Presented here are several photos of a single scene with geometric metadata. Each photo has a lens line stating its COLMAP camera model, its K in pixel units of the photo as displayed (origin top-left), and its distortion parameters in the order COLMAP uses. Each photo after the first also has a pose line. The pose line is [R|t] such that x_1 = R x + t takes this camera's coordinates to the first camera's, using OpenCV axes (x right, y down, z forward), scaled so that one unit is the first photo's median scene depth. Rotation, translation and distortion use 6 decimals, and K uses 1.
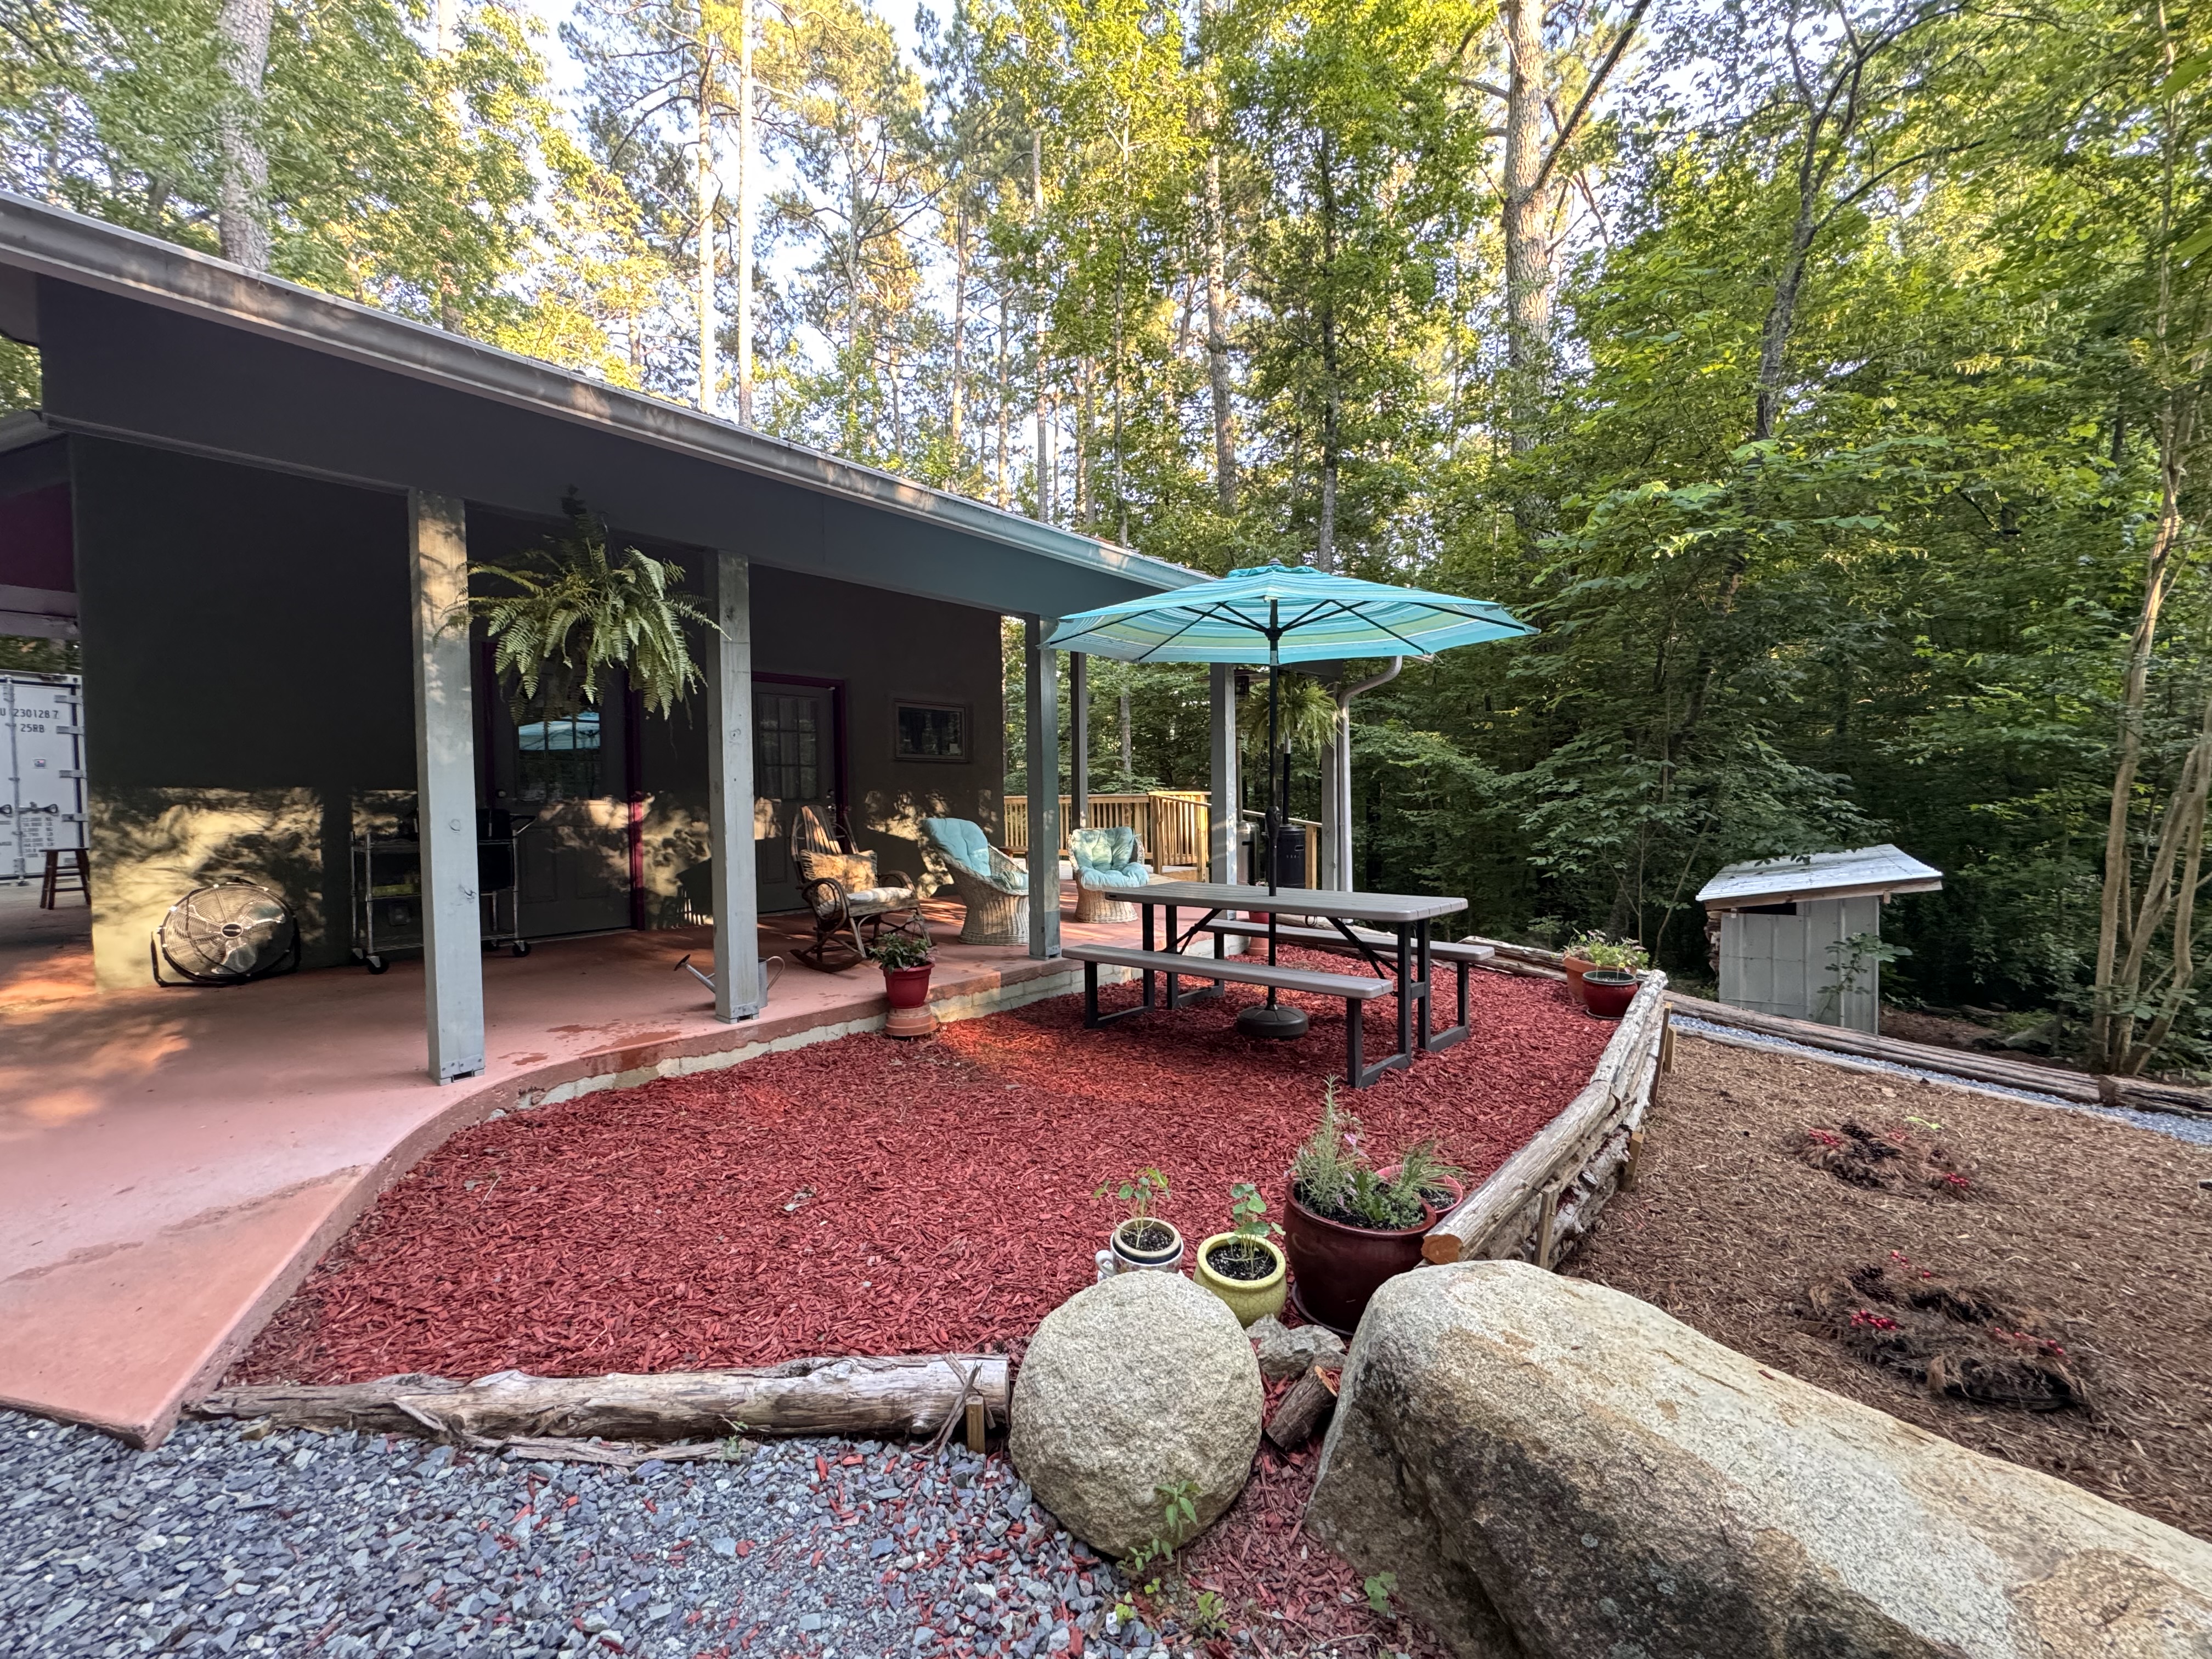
lens RADIAL K [[879.8, 0, 1104.1], [0, 879.8, 821.7], [0, 0, 1]] dist [0.003795, 0.000168]
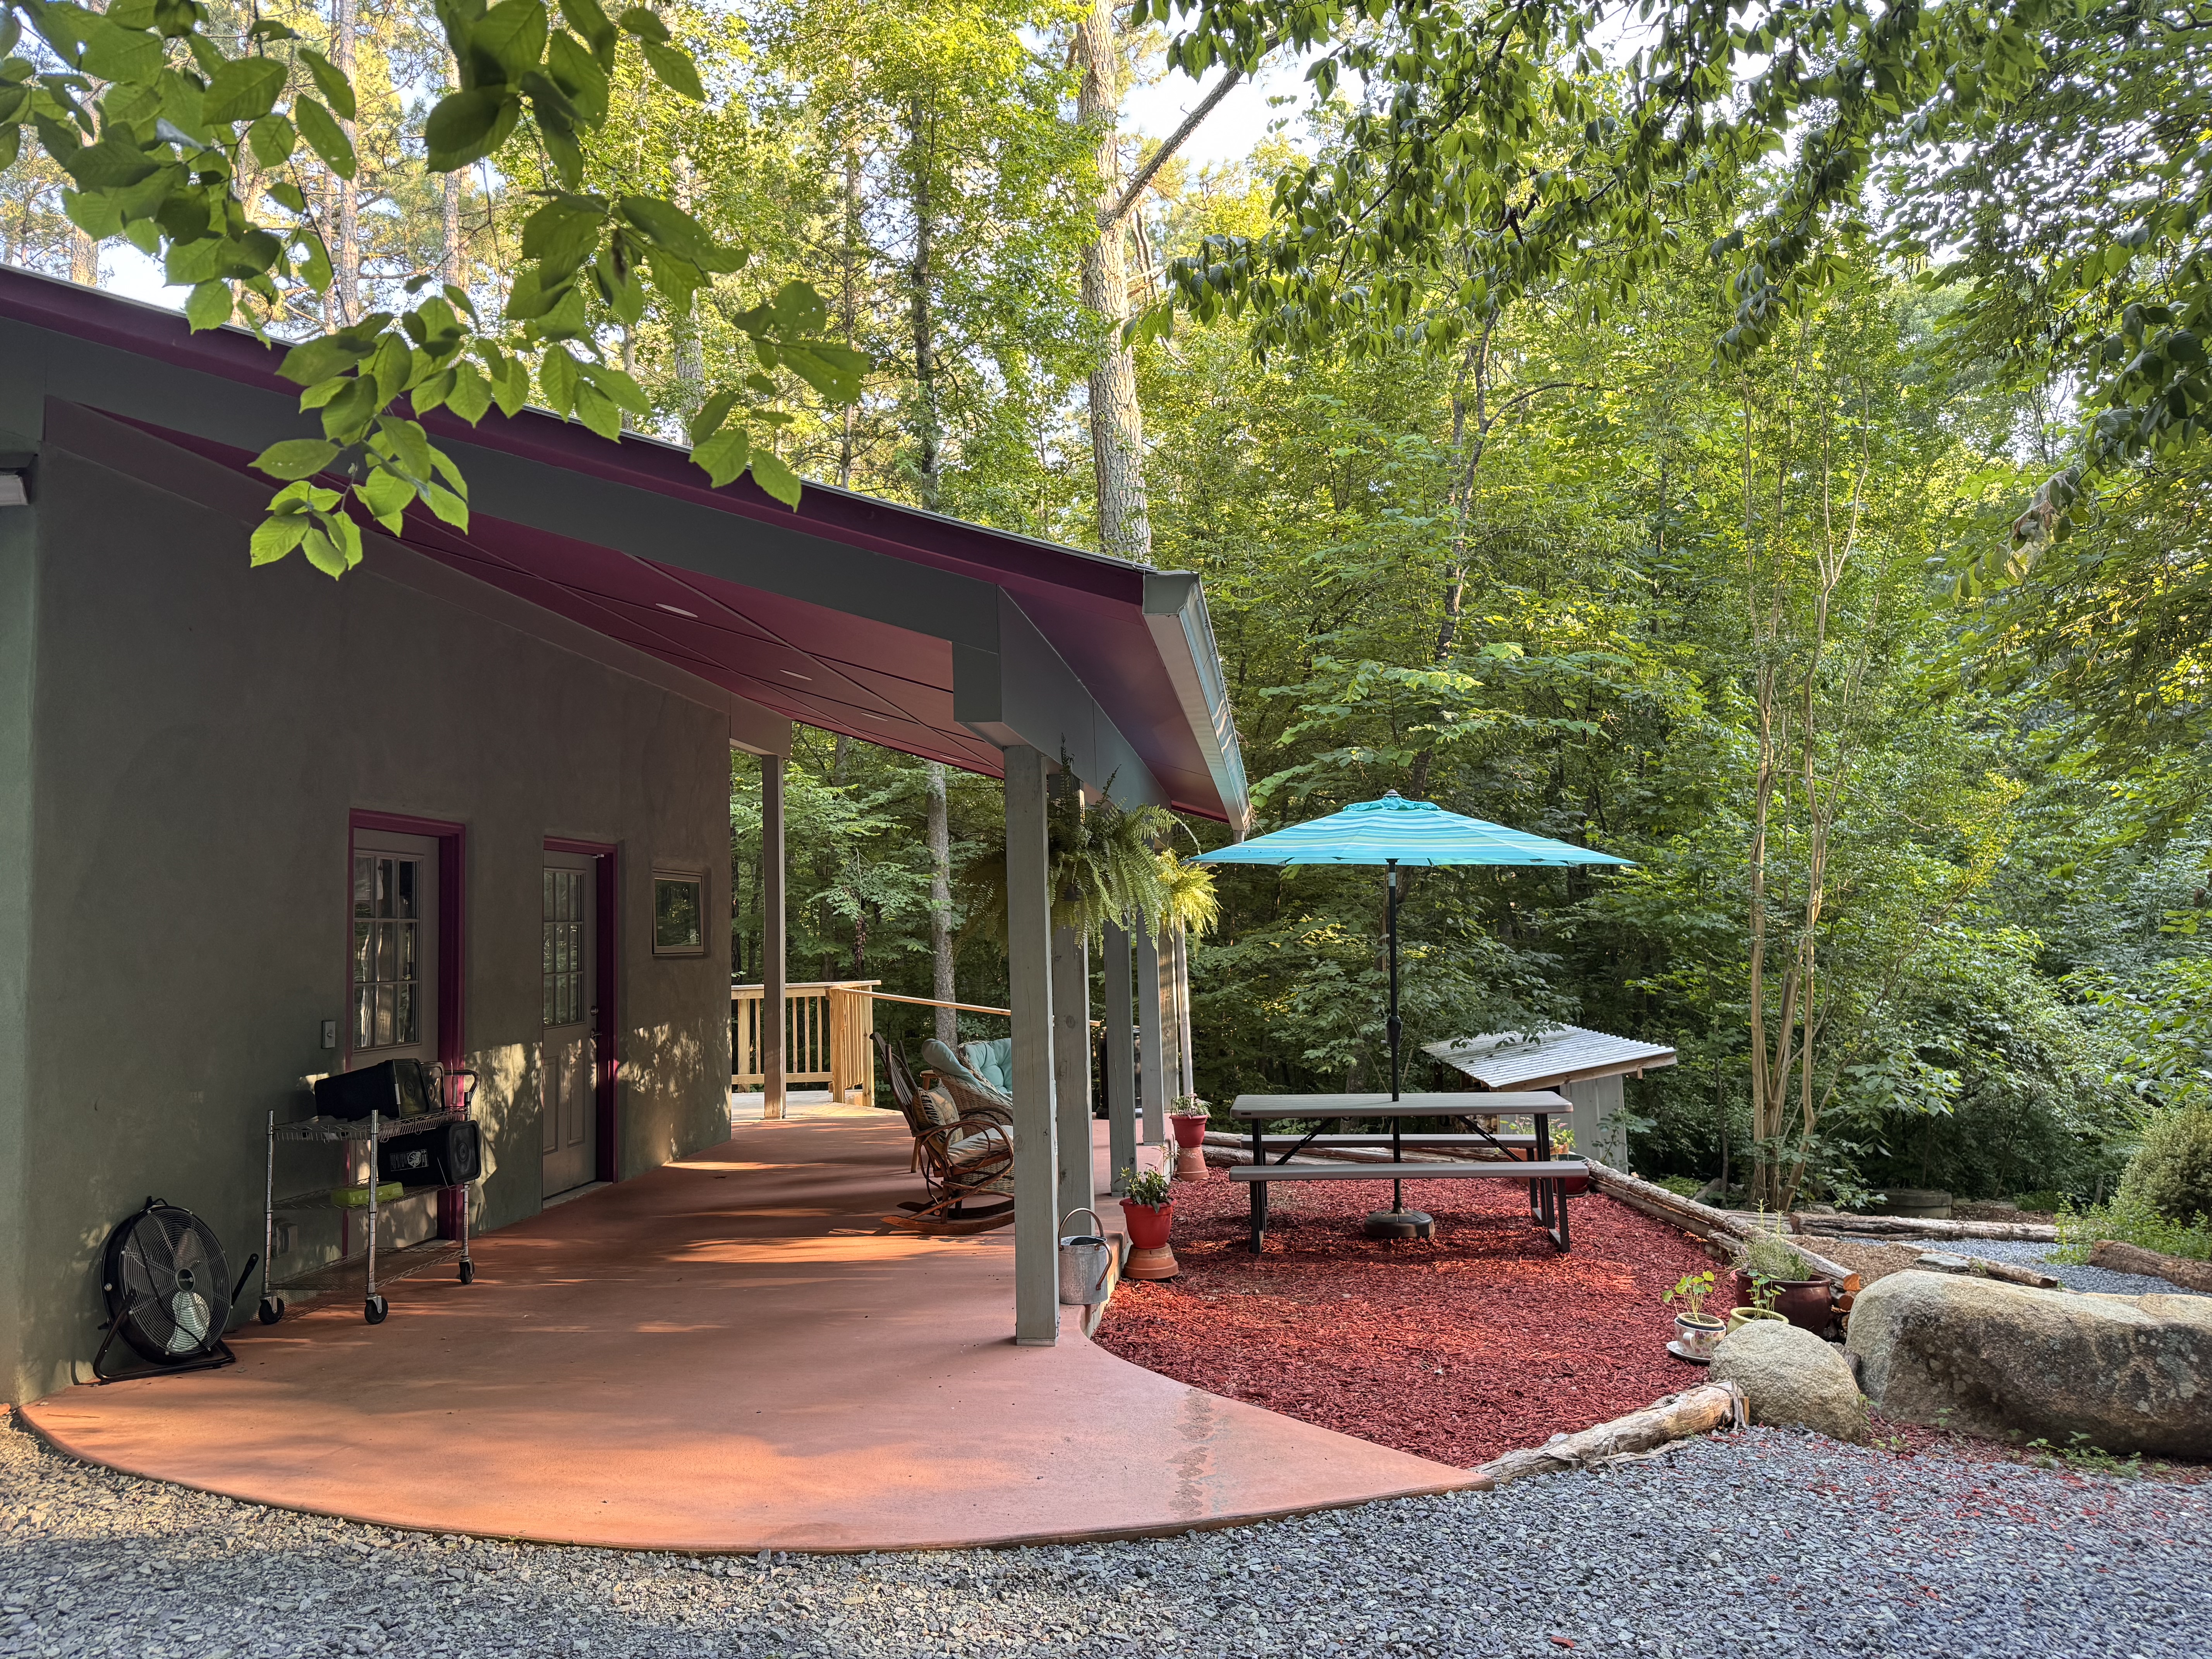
lens RADIAL K [[1569.7, 0, 1110.7], [0, 1569.7, 833.1], [0, 0, 1]] dist [0.012592, 0.001986]
pose [[0.805545, 0.031634, 0.591690, -1.132715], [0.035637, 0.994180, -0.101669, -0.050711], [-0.591462, 0.102985, 0.799729, -0.297855]]
